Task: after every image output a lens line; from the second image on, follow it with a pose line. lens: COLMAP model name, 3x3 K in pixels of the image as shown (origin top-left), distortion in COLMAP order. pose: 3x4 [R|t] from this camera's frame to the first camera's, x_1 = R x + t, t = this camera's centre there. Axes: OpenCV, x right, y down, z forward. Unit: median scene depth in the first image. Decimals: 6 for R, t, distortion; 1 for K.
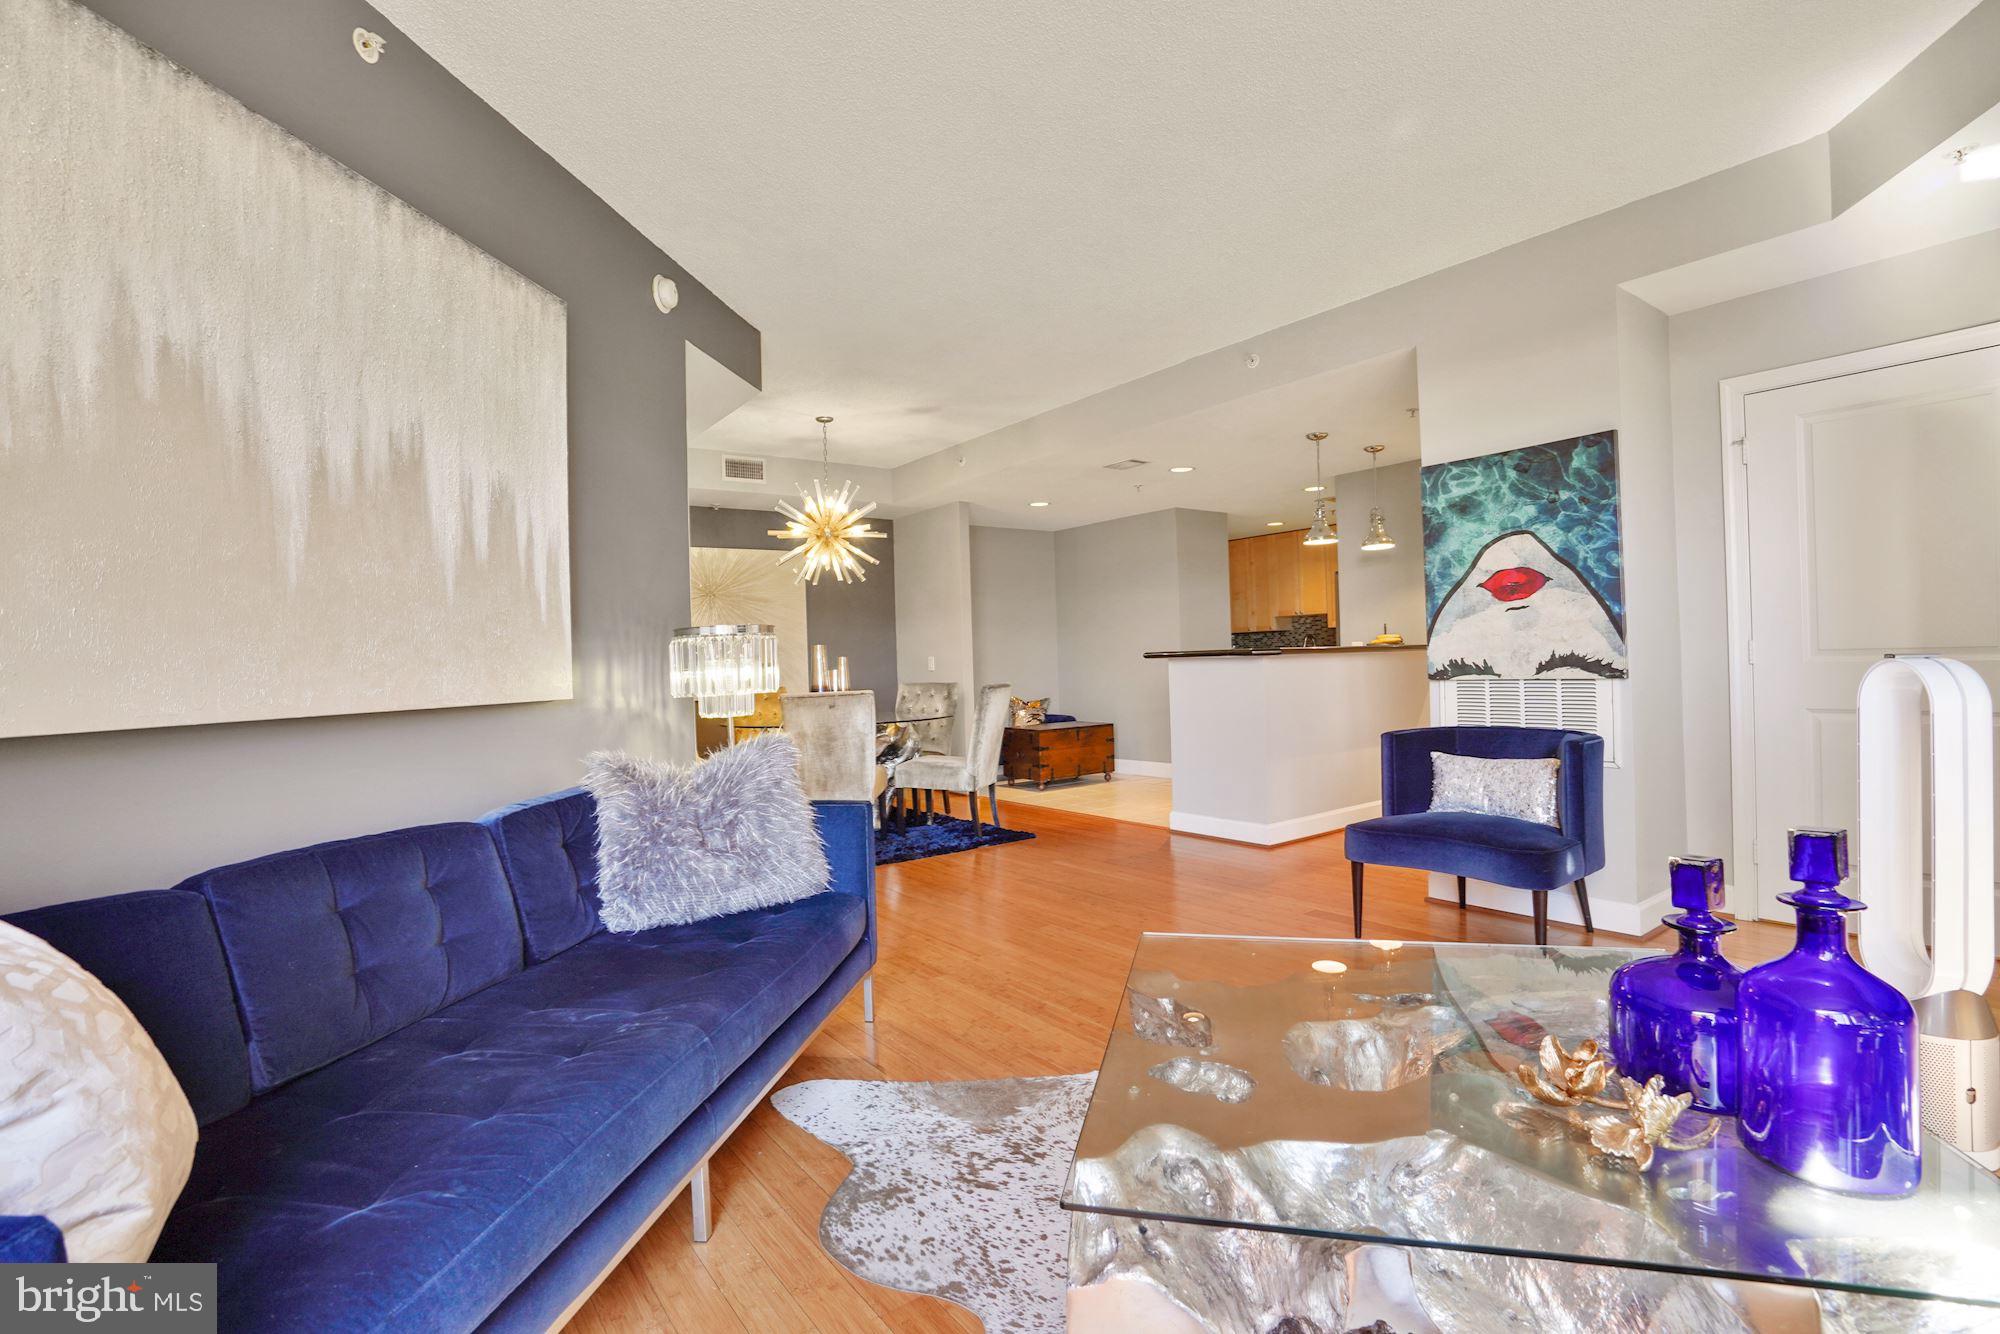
lens RADIAL K [[923.2, 0, 1010.8], [0, 923.2, 658.5], [0, 0, 1]] dist [-0.046174, 0.017872]
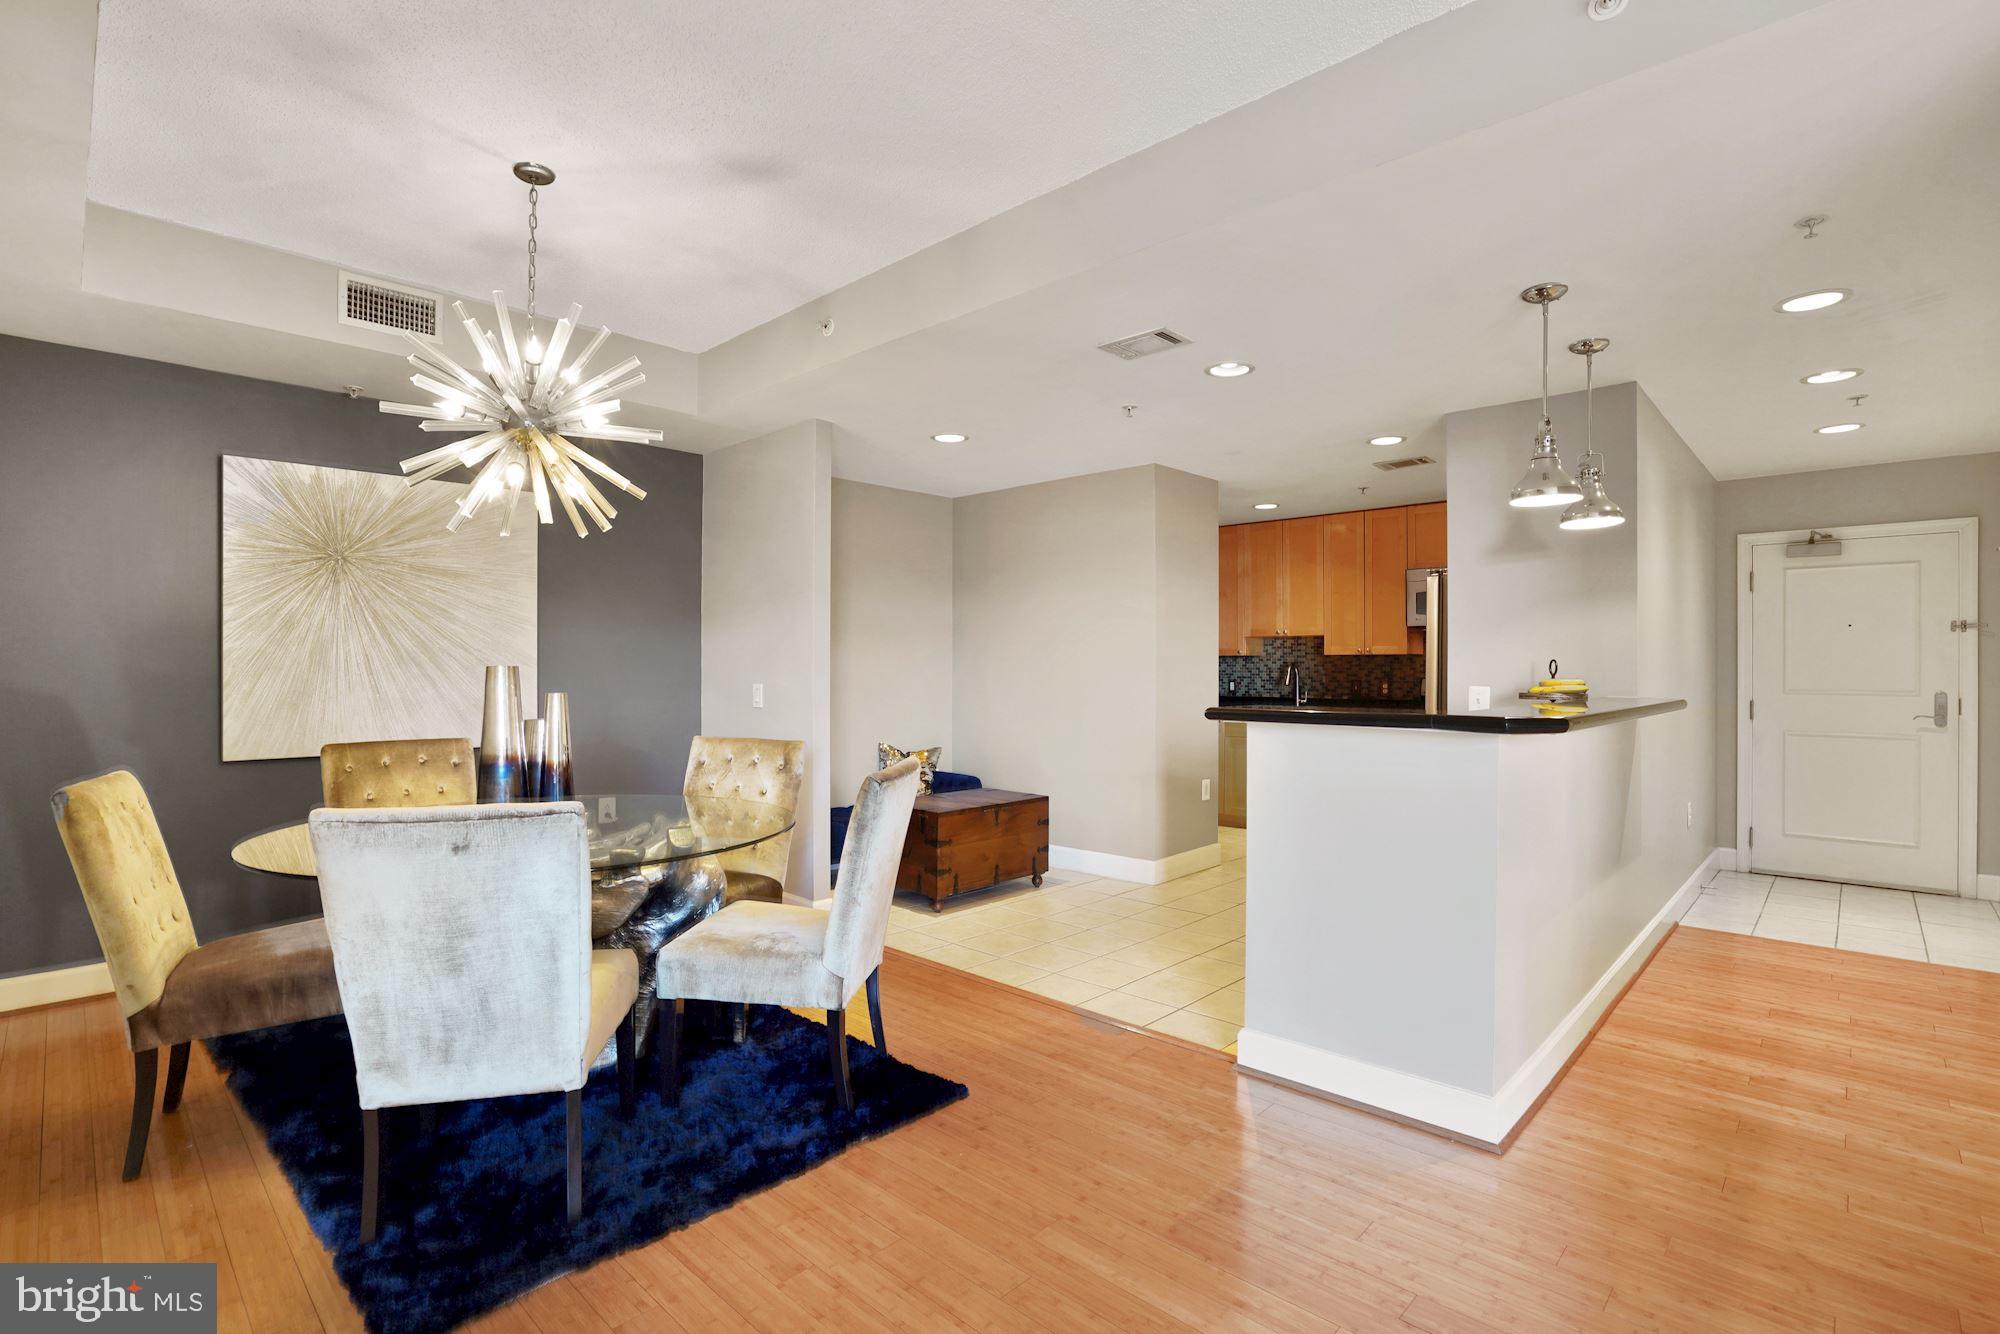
lens RADIAL K [[923.2, 0, 995.4], [0, 923.2, 668.7], [0, 0, 1]] dist [-0.046174, 0.017872]
pose [[0.987118, 0.033799, 0.156384, -0.063139], [-0.034204, 0.999415, -0.000103, -0.036126], [-0.156296, -0.005247, 0.987696, 0.868483]]
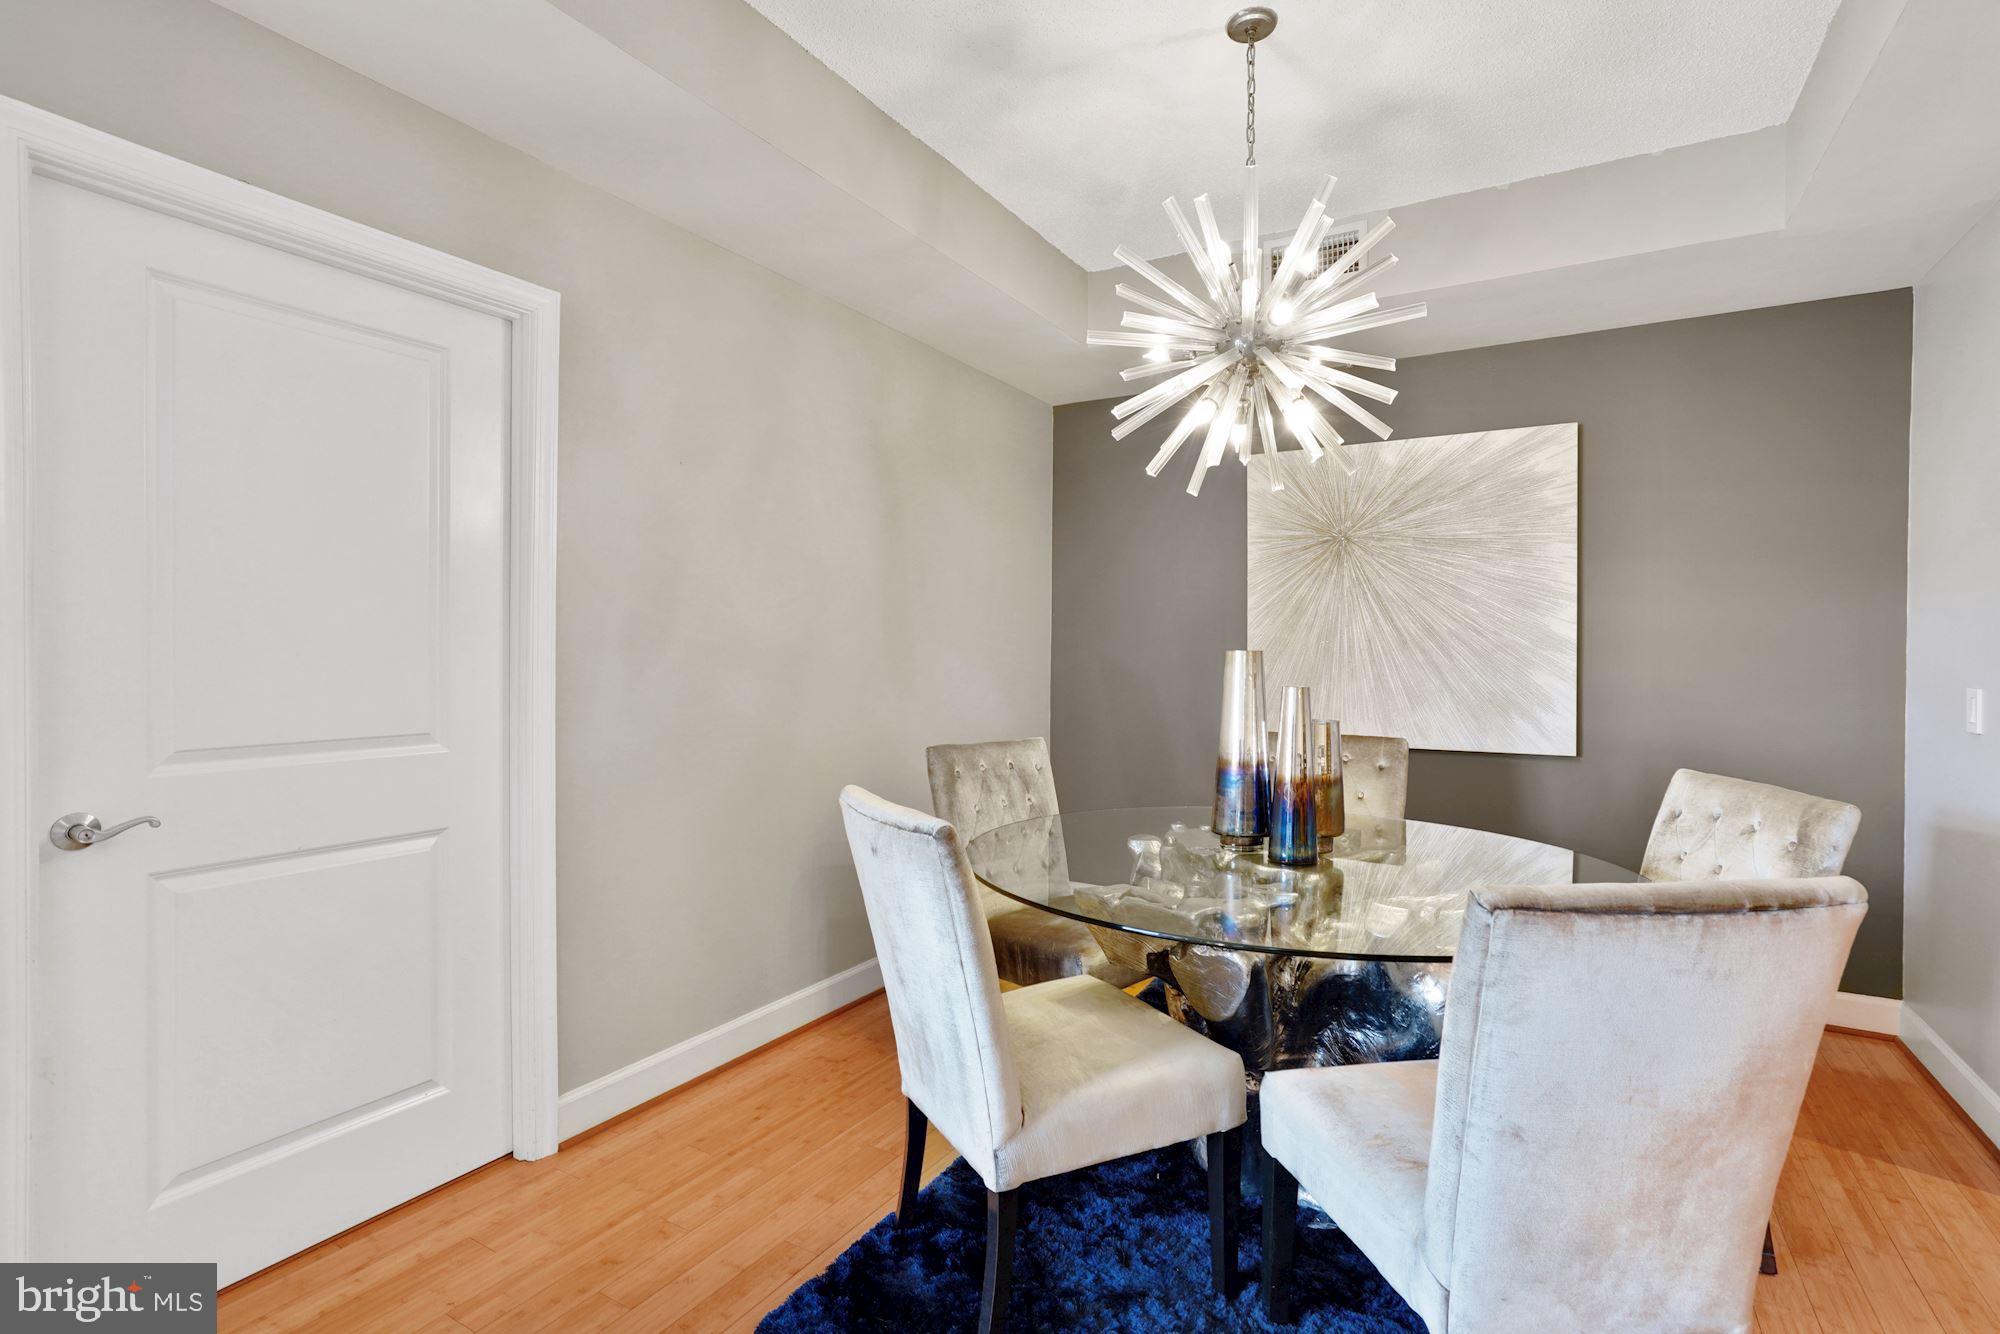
lens RADIAL K [[923.2, 0, 1000.2], [0, 923.2, 661.7], [0, 0, 1]] dist [-0.046174, 0.017872]
pose [[0.385571, 0.042753, -0.921687, 0.149492], [-0.016018, 0.999086, 0.039642, -0.036755], [0.922539, -0.000521, 0.385903, 1.290438]]
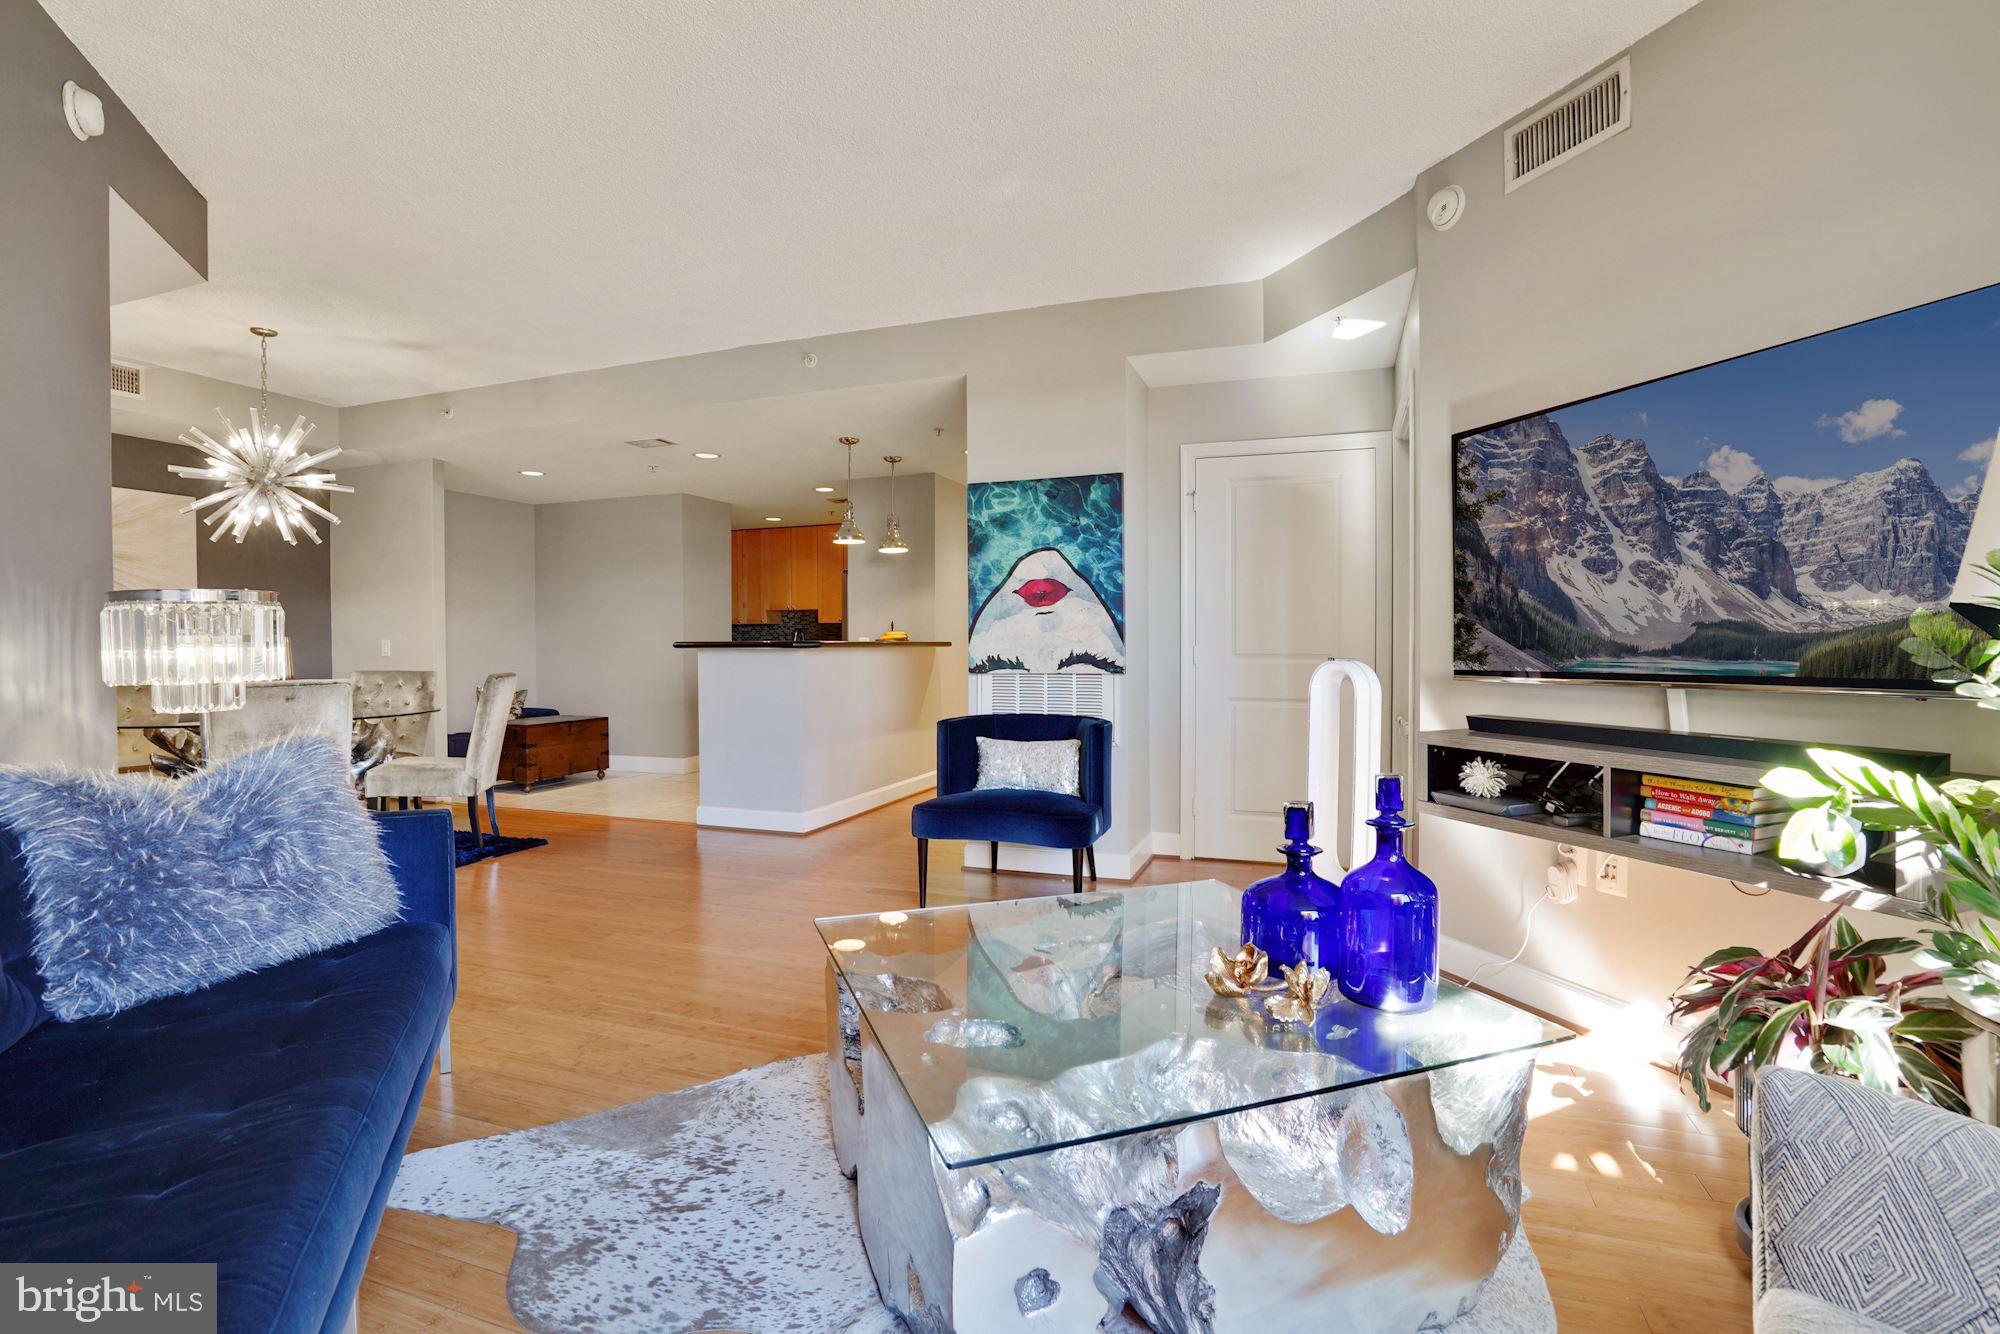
lens RADIAL K [[923.2, 0, 990.8], [0, 923.2, 653.8], [0, 0, 1]] dist [-0.046174, 0.017872]
pose [[0.839468, 0.021180, 0.542997, -0.157460], [-0.022297, 0.999741, -0.004524, 0.005018], [-0.542952, -0.008309, 0.839722, 0.032360]]
